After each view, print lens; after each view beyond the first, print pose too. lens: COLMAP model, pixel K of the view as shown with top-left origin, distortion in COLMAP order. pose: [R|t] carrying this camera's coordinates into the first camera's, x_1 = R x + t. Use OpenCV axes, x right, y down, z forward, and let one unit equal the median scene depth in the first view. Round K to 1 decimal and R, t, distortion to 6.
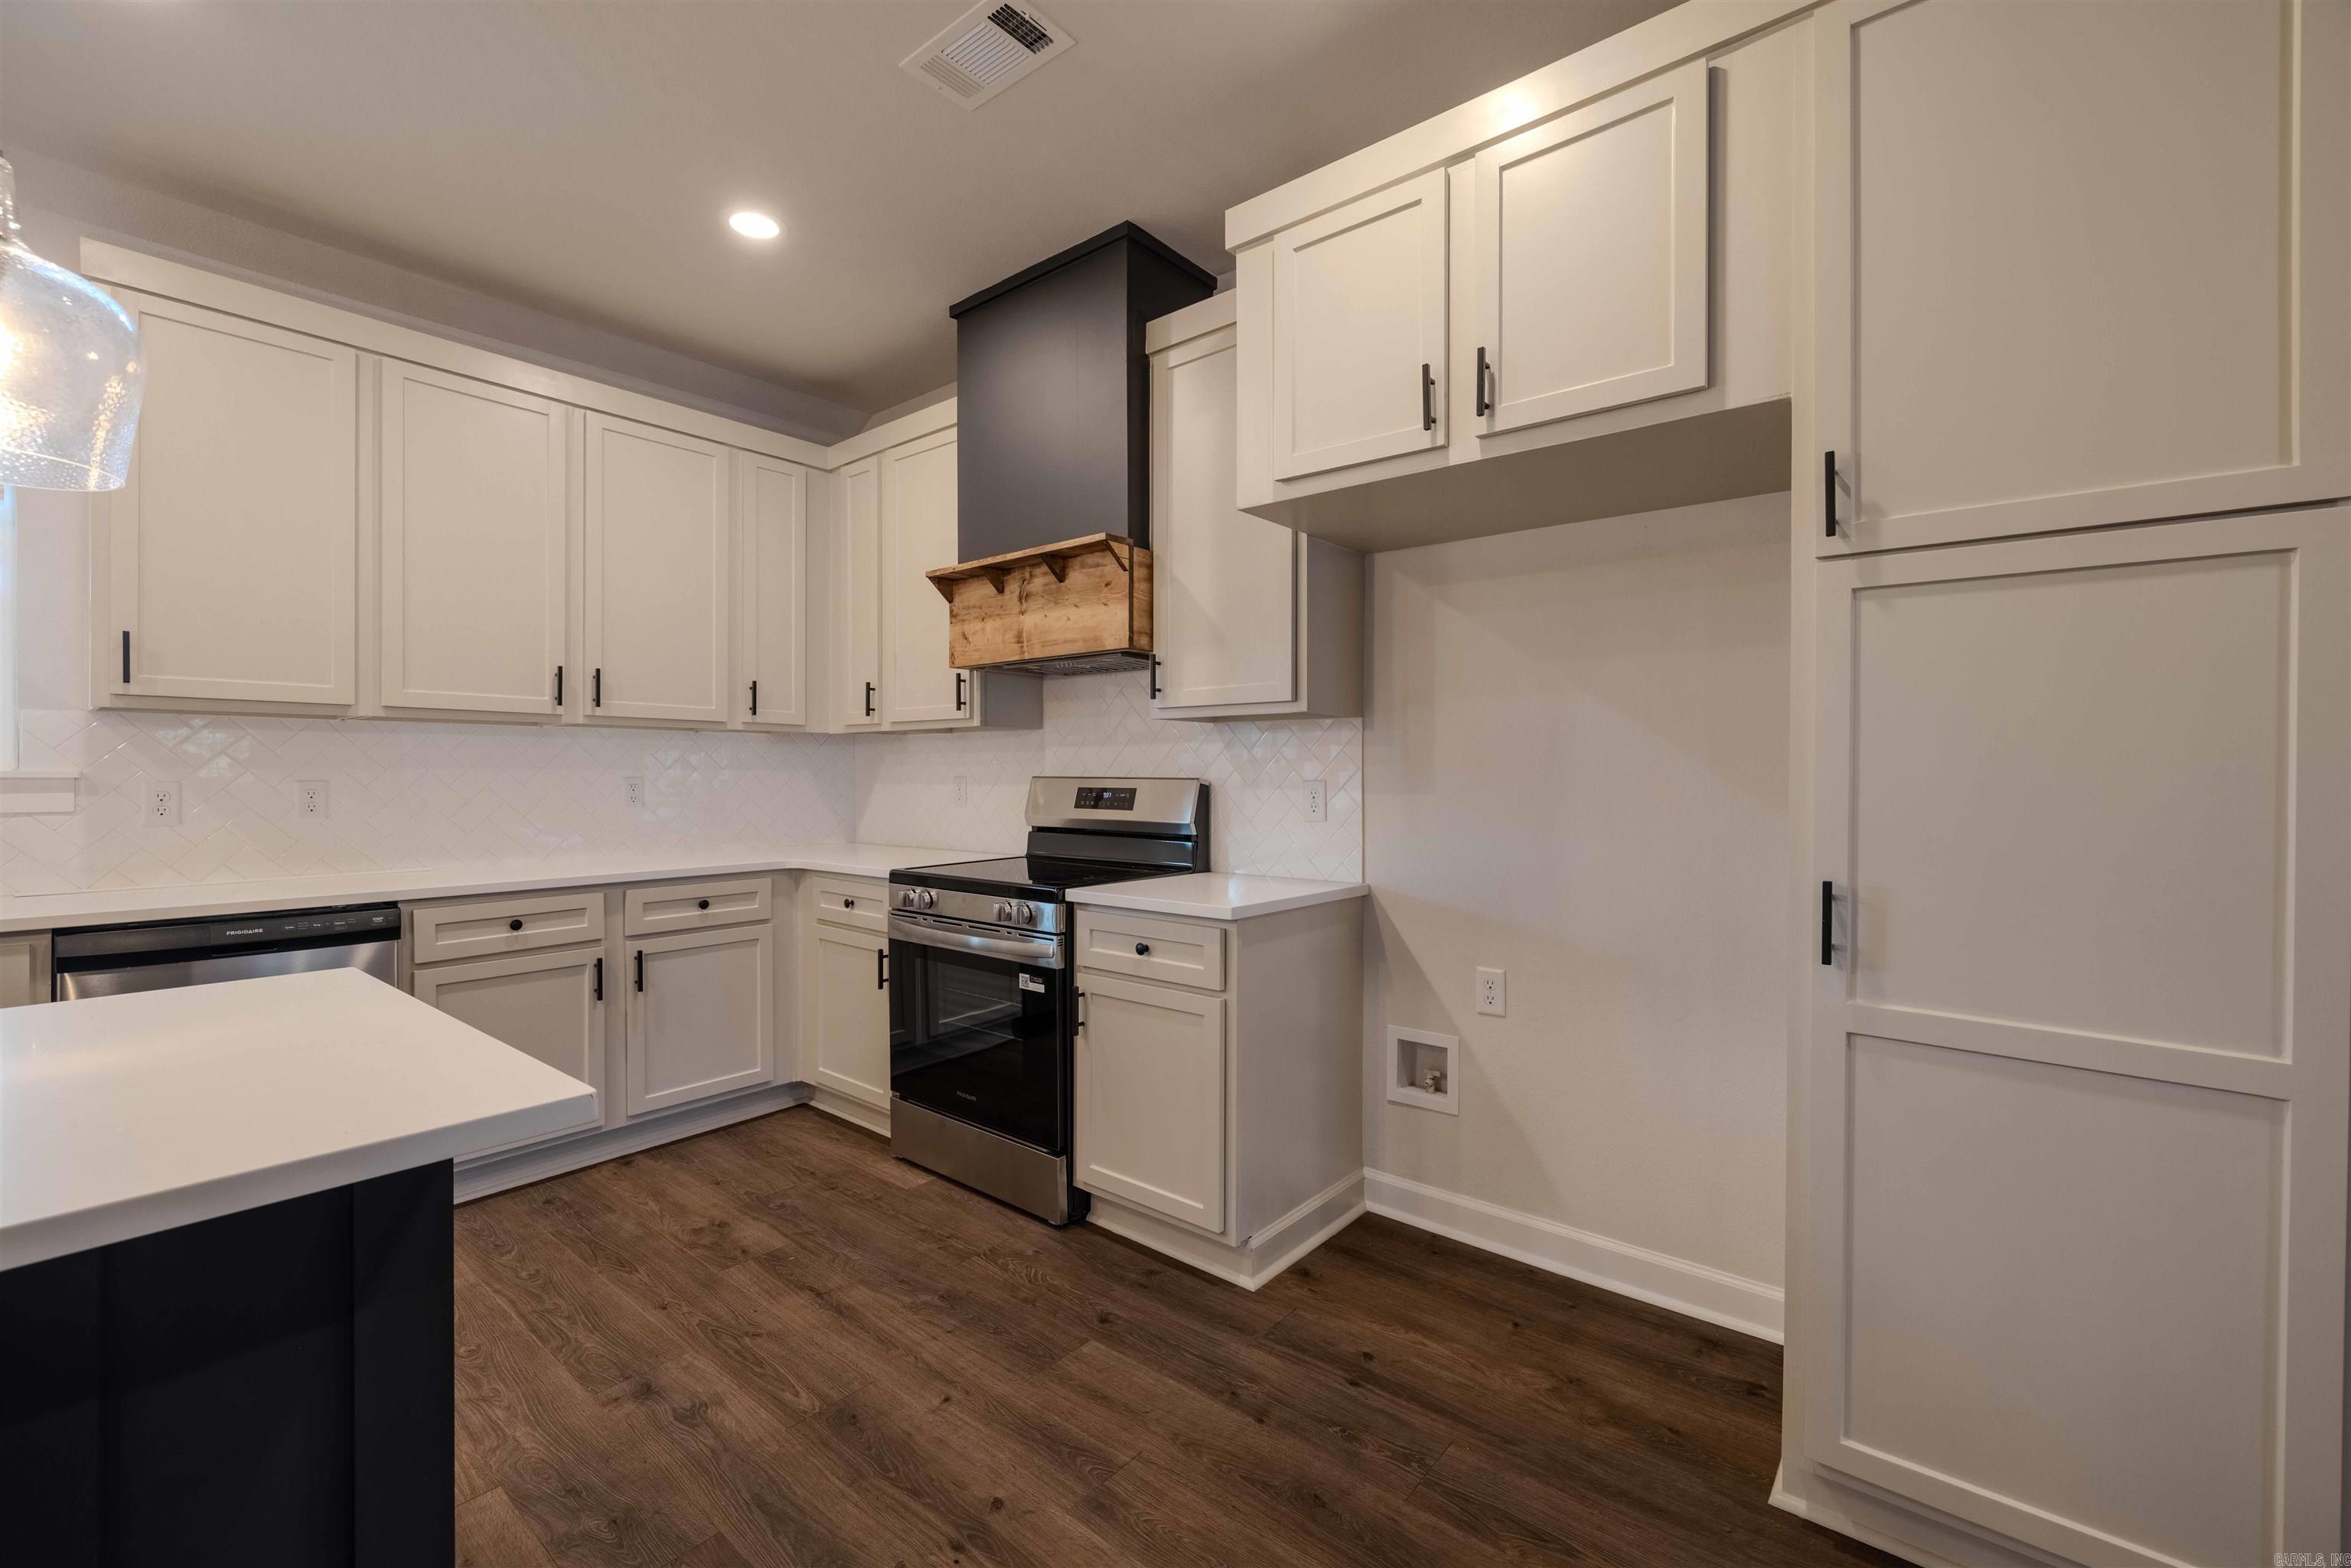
lens RADIAL K [[980.1, 0, 1172.0], [0, 980.1, 778.1], [0, 0, 1]] dist [0.000758, -0.000680]
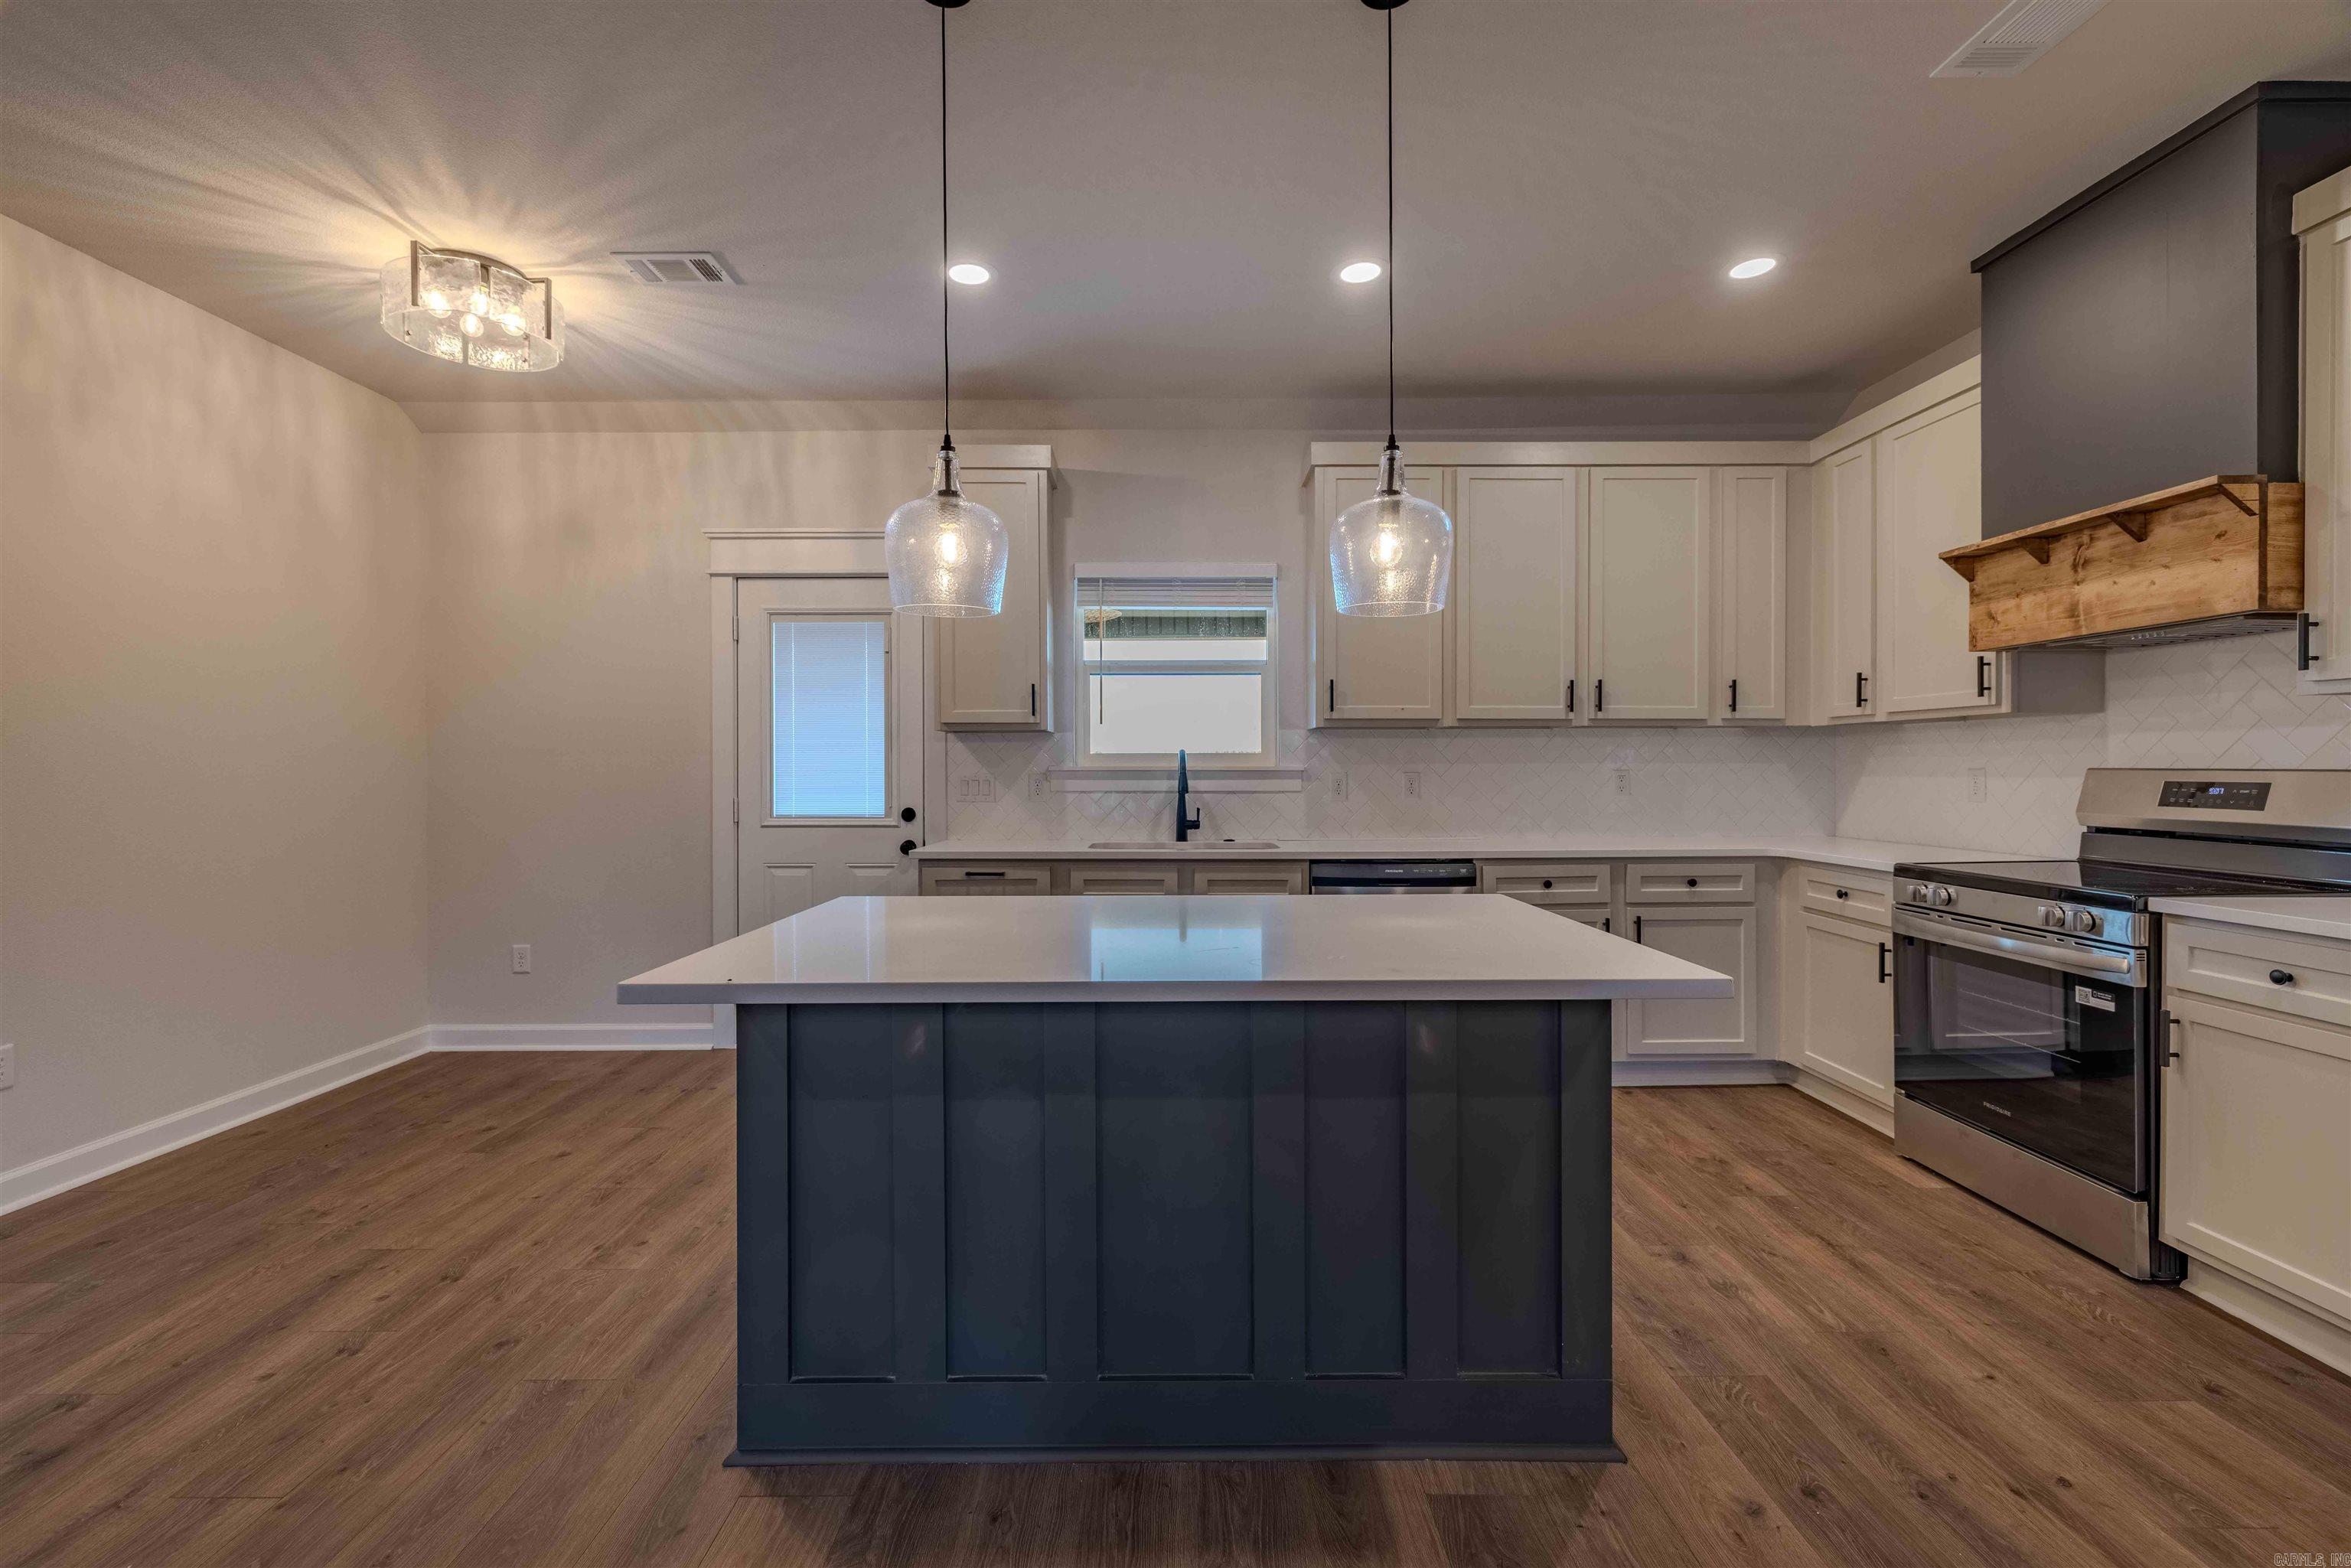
lens RADIAL K [[980.1, 0, 1170.6], [0, 980.1, 776.7], [0, 0, 1]] dist [0.000758, -0.000680]
pose [[0.639961, 0.004428, -0.768395, 0.003871], [-0.000259, 0.999985, 0.005547, 0.001507], [0.768408, -0.003351, 0.639952, -0.218565]]
